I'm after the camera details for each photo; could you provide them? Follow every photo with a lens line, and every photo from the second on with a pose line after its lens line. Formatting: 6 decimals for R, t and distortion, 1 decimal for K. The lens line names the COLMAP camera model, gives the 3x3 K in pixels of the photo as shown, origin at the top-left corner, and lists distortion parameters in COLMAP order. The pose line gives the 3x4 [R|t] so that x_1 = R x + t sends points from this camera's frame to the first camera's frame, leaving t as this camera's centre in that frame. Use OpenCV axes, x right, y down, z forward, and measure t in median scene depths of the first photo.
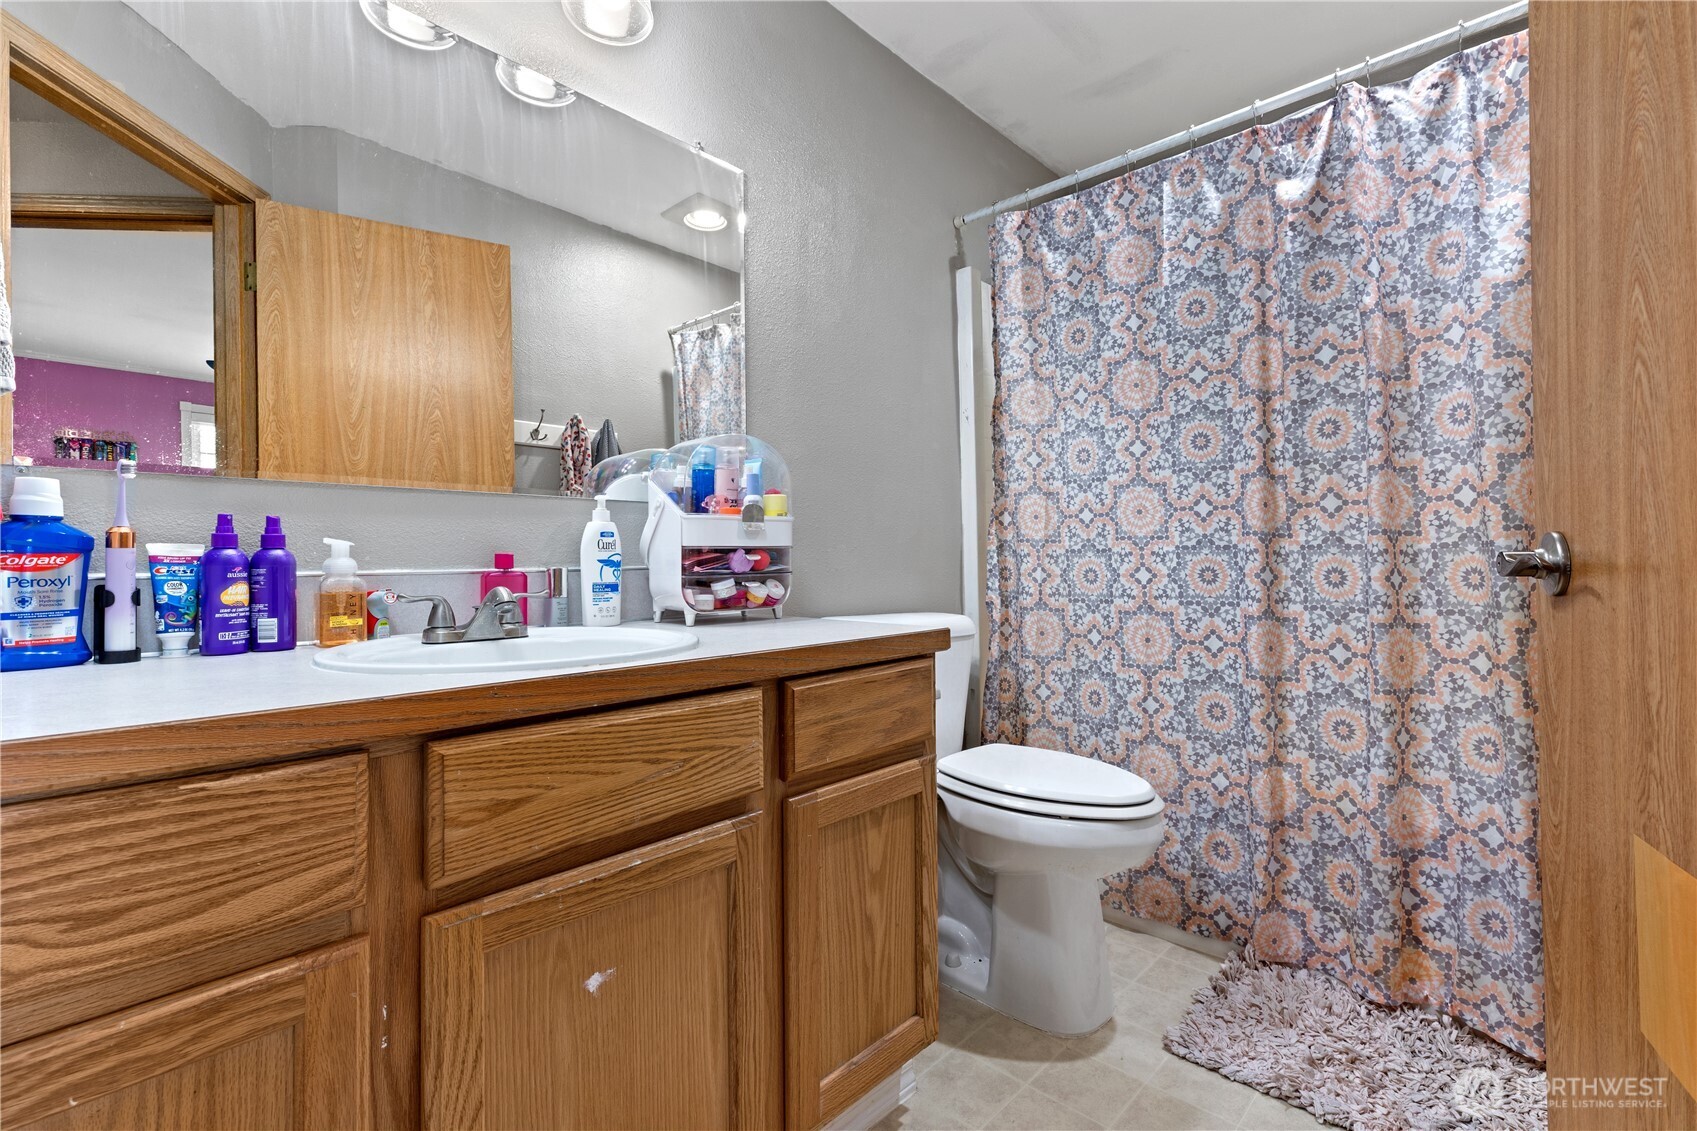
lens RADIAL K [[772.7, 0, 846.7], [0, 772.7, 562.3], [0, 0, 1]] dist [0.012555, 0.000536]
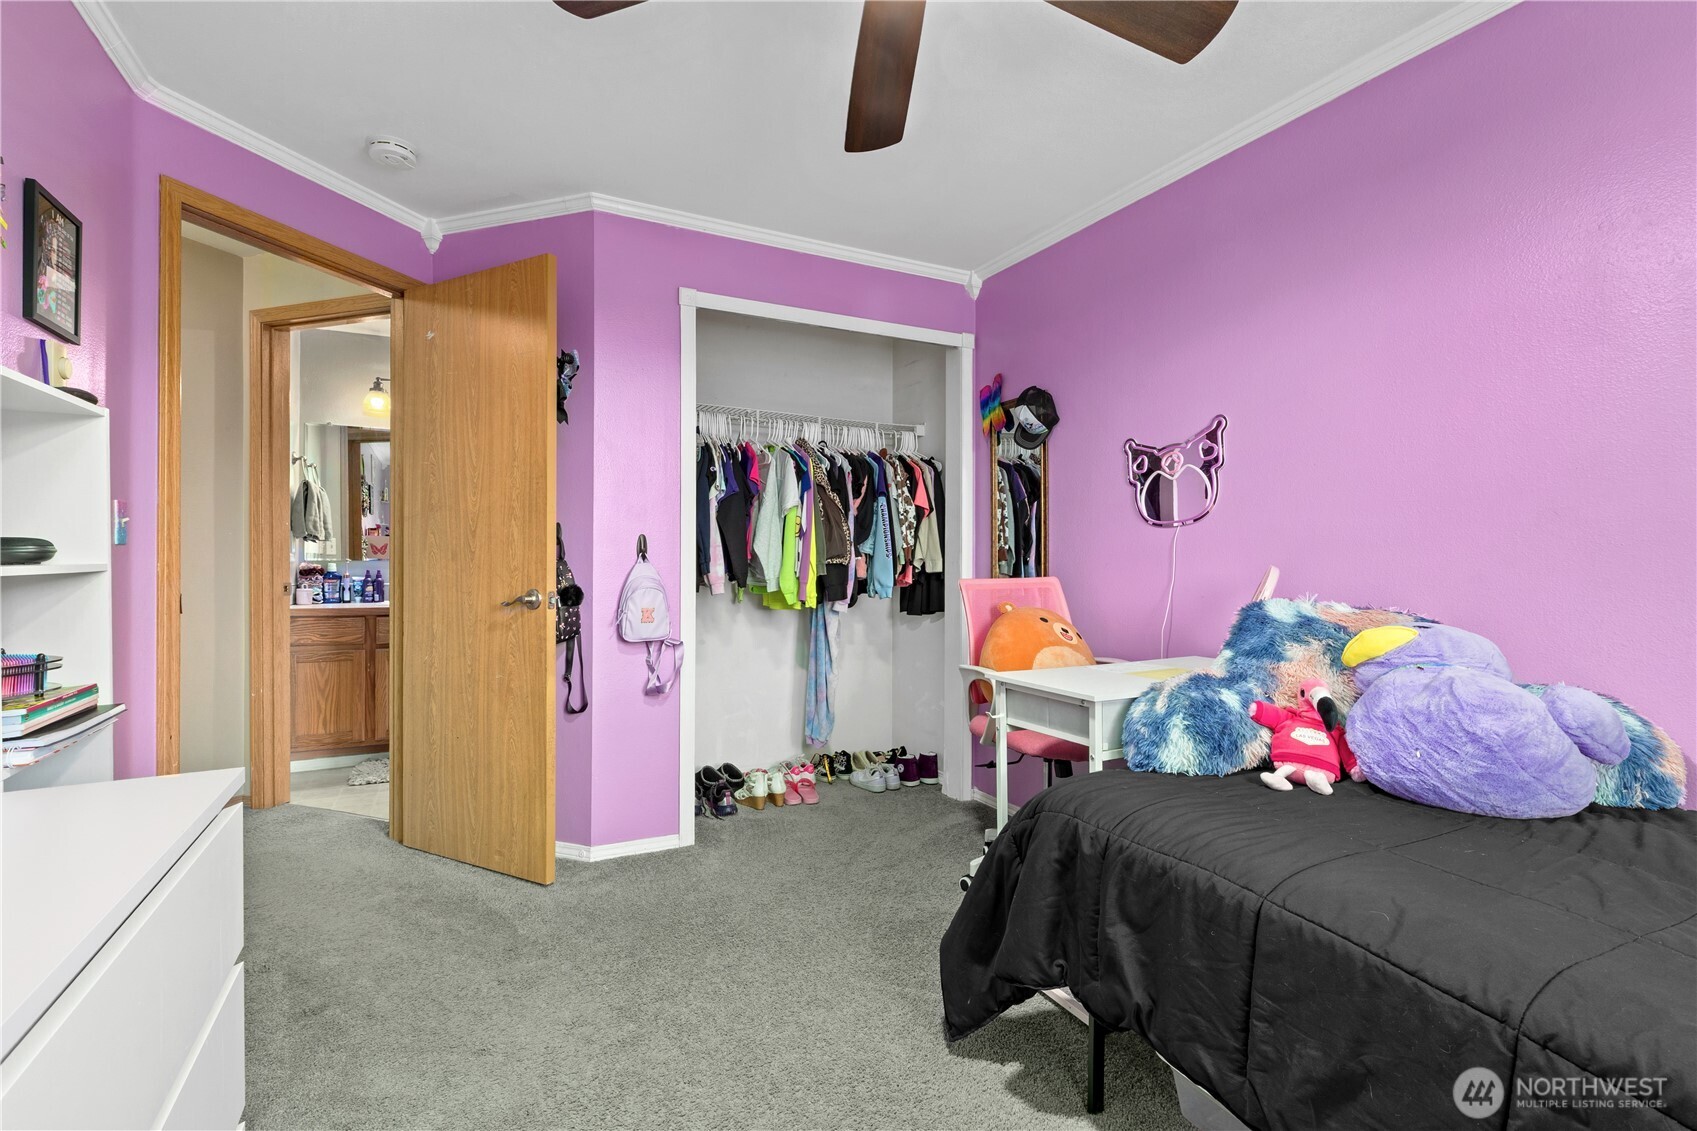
lens RADIAL K [[772.7, 0, 850.1], [0, 772.7, 564.6], [0, 0, 1]] dist [0.012555, 0.000536]
pose [[0.946921, 0.007075, -0.321390, 3.187307], [-0.005596, 0.999969, 0.005524, -0.133913], [0.321419, -0.003433, 0.946931, -2.264381]]
